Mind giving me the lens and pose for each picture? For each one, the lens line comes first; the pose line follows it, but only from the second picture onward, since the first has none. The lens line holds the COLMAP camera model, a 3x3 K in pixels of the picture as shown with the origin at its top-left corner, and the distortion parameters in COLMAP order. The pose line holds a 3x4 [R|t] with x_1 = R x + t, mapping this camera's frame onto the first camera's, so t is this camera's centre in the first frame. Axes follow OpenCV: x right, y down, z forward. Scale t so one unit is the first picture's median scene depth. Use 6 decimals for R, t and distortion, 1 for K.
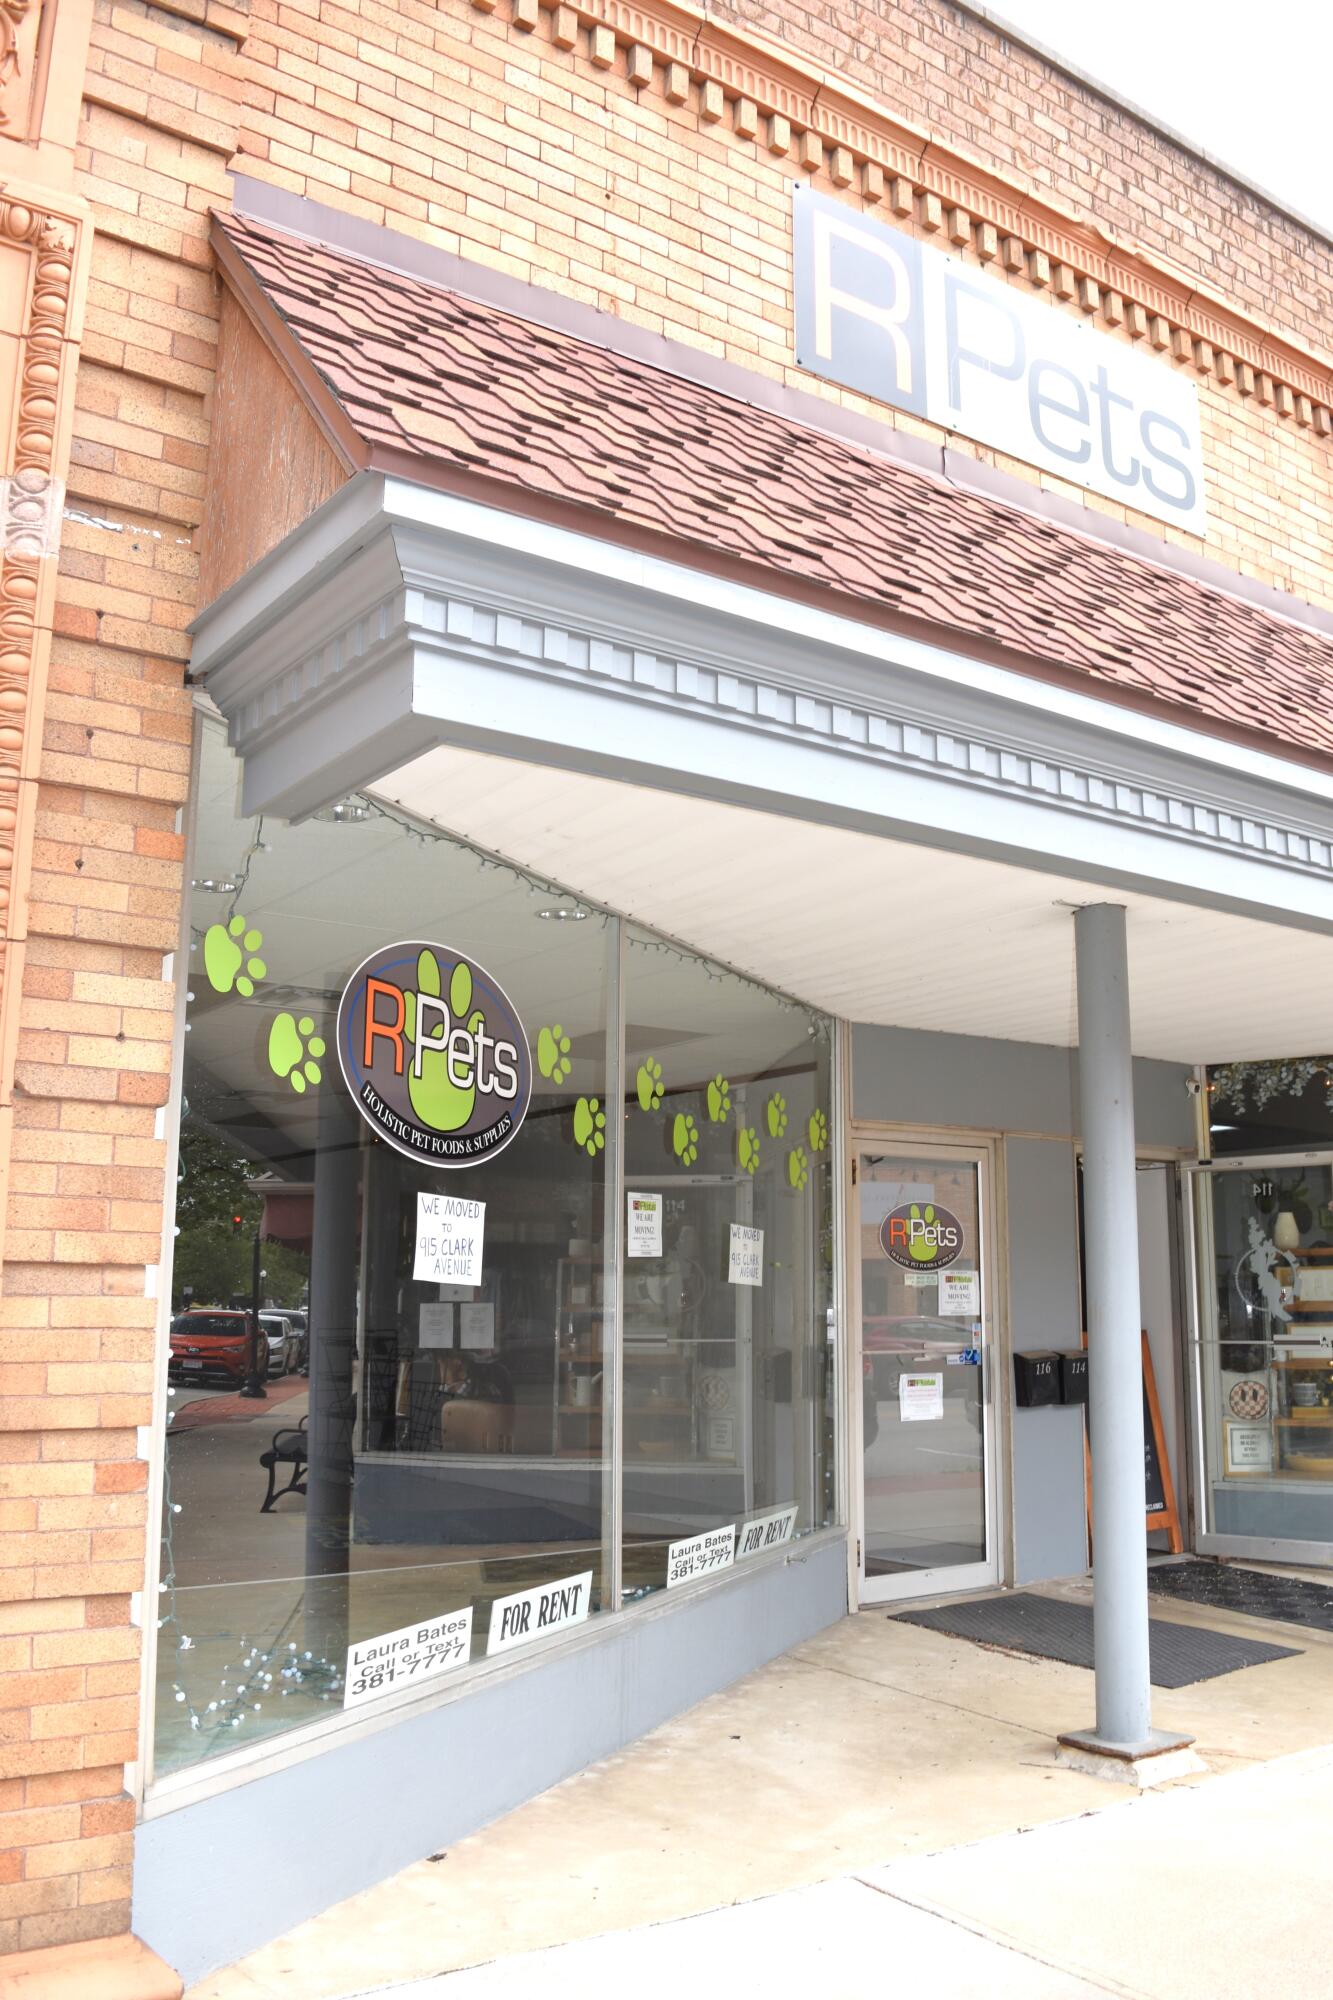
lens RADIAL K [[1665.0, 0, 666.5], [0, 1665.0, 1000.0], [0, 0, 1]] dist [-0.077961, 0.004781]
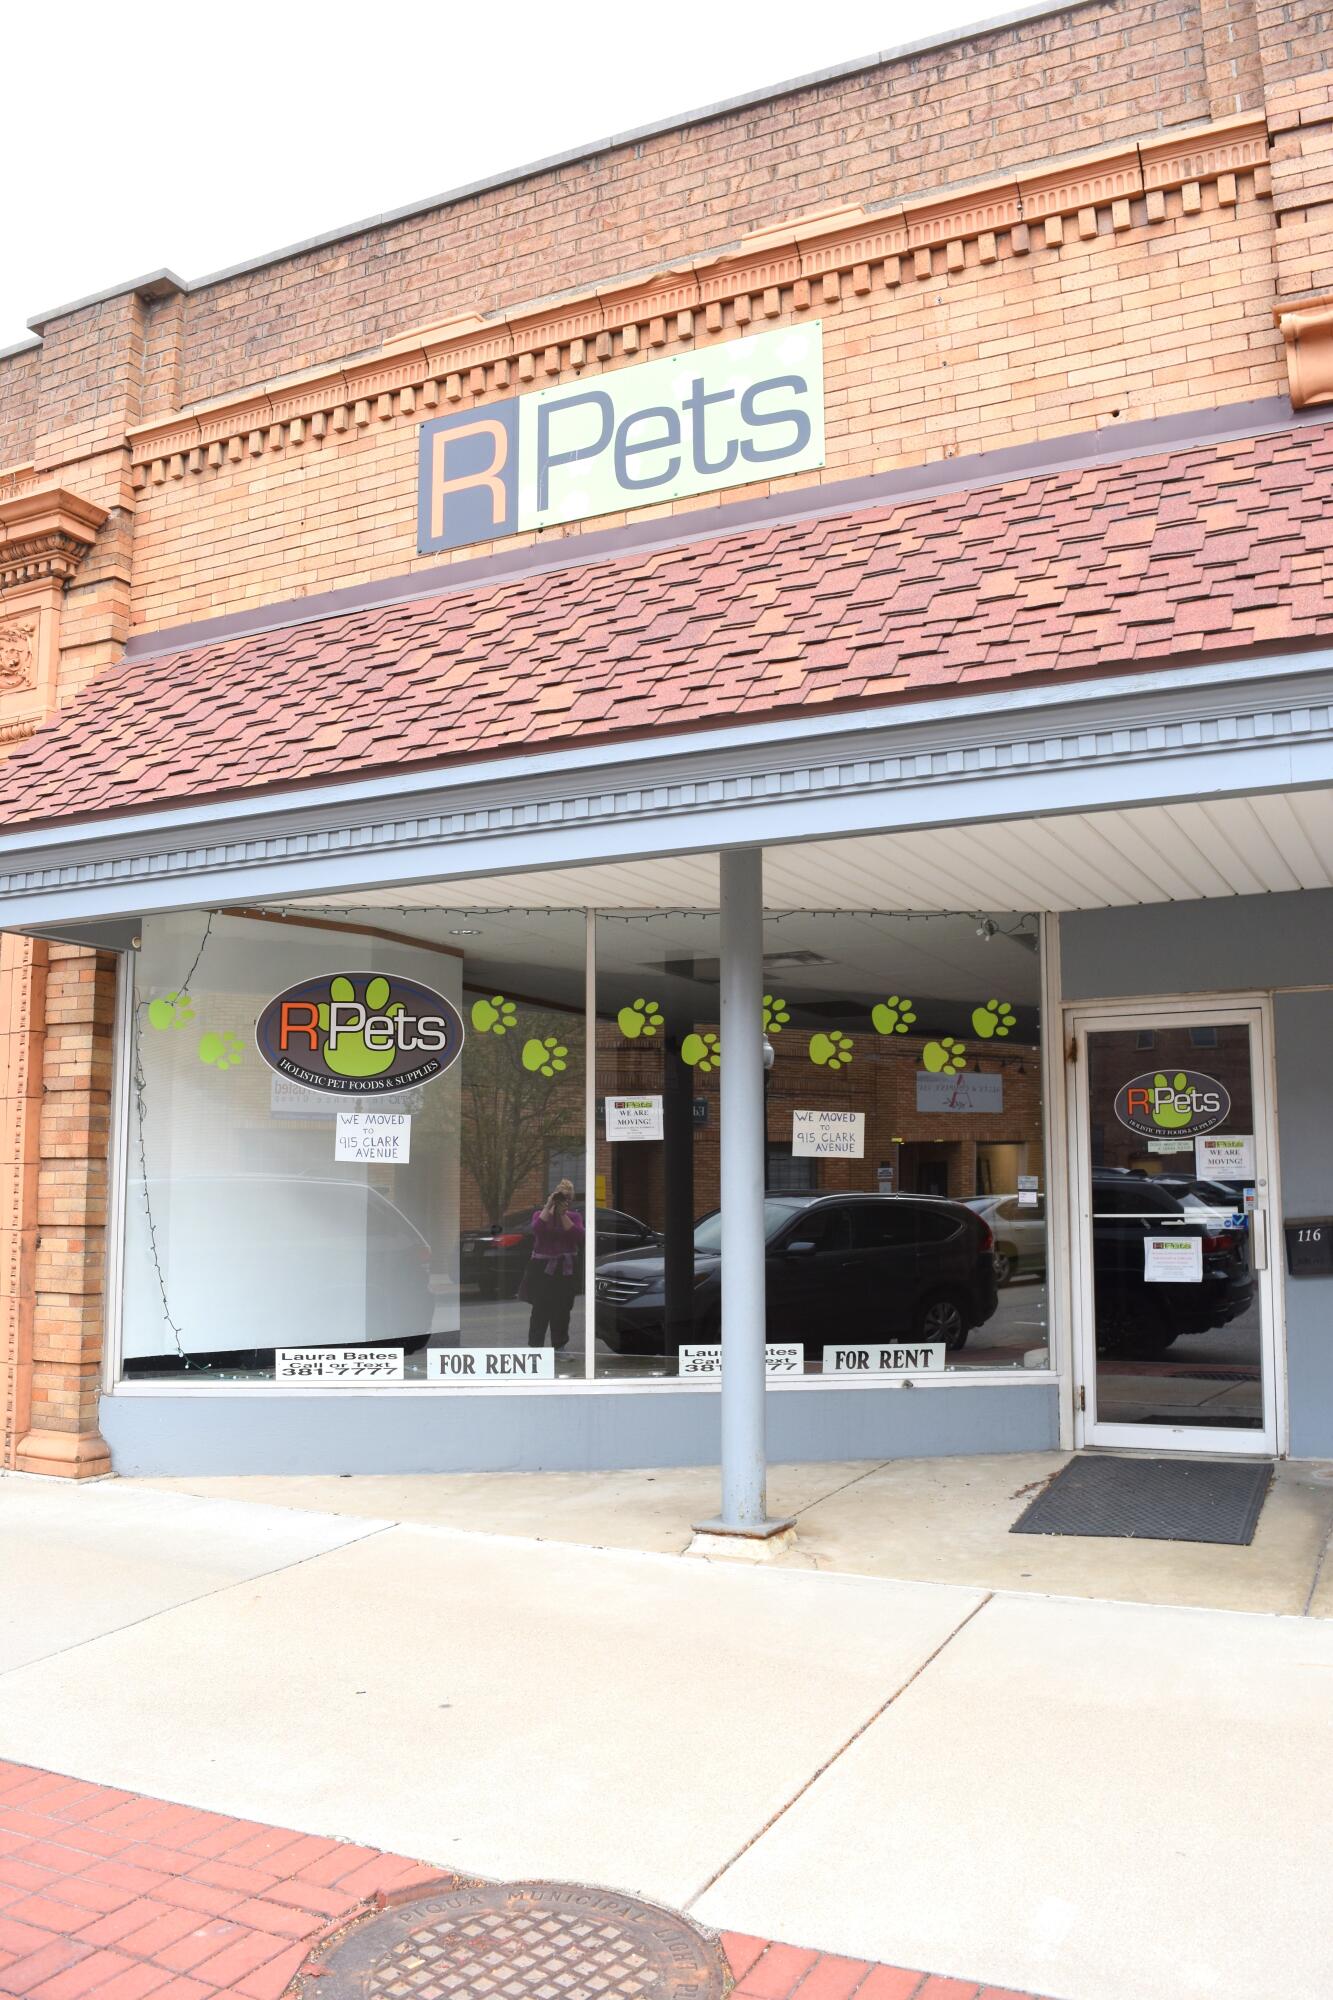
lens RADIAL K [[1527.7, 0, 666.5], [0, 1527.7, 1000.0], [0, 0, 1]] dist [-0.084270, -0.001743]
pose [[0.481780, -0.110444, -0.869304, 1.228320], [0.162078, 0.986141, -0.035463, 0.092825], [0.861173, -0.123810, 0.493003, 0.422138]]
